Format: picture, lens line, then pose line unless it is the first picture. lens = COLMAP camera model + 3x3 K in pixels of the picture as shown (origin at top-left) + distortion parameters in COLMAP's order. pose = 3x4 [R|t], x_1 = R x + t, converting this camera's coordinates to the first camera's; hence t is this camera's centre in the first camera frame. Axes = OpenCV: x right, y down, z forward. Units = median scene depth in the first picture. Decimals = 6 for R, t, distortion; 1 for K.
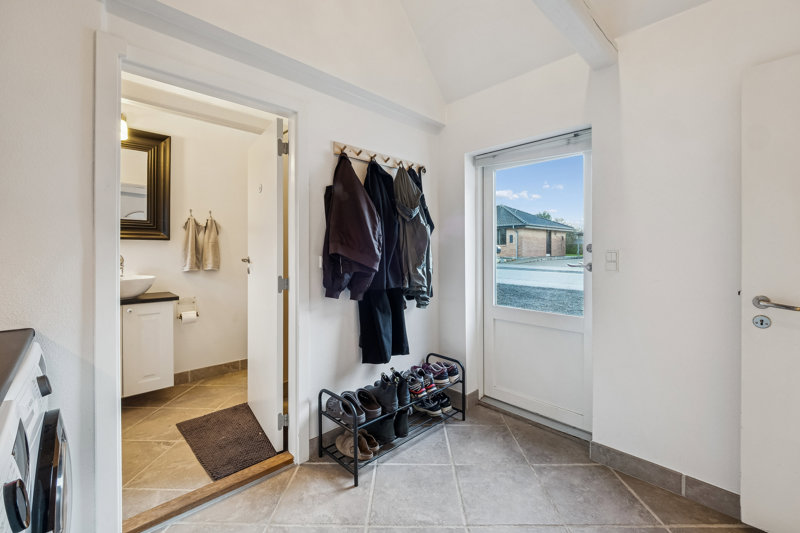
lens RADIAL K [[337.2, 0, 399.4], [0, 337.2, 249.2], [0, 0, 1]] dist [-0.010684, 0.000425]
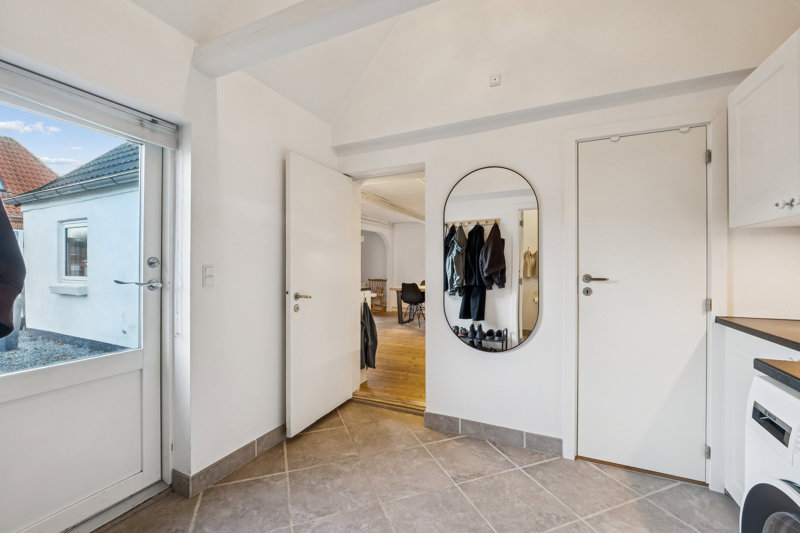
lens RADIAL K [[335.5, 0, 395.8], [0, 335.5, 264.9], [0, 0, 1]] dist [-0.002223, -0.000088]
pose [[-0.351162, 0.002471, 0.936312, -0.356803], [-0.004329, 0.999982, -0.004262, 0.003882], [-0.936305, -0.005550, -0.351144, 0.618917]]
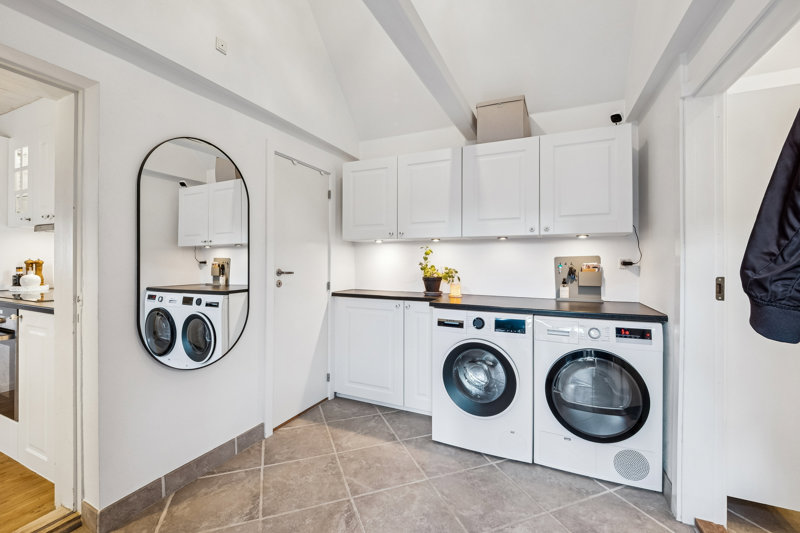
lens RADIAL K [[335.5, 0, 395.8], [0, 335.5, 264.9], [0, 0, 1]] dist [-0.002223, -0.000088]
pose [[-0.937220, -0.001344, -0.348736, 0.277274], [-0.002073, 0.999996, 0.001719, 0.006794], [0.348732, 0.002334, -0.937219, 0.910342]]
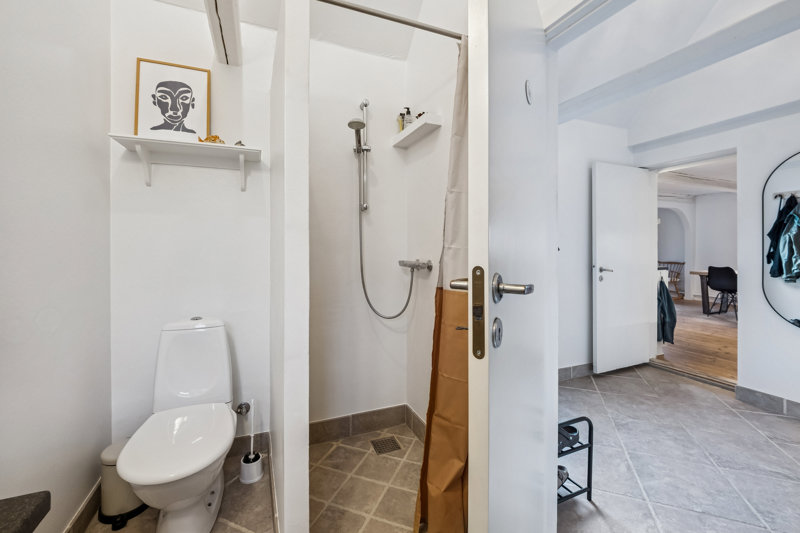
lens RADIAL K [[337.2, 0, 399.4], [0, 337.2, 249.2], [0, 0, 1]] dist [-0.010684, 0.000425]
pose [[0.361895, -0.004518, 0.932208, -0.805186], [0.000163, 0.999989, 0.004783, 0.006747], [-0.932219, -0.001579, 0.361892, 0.792070]]
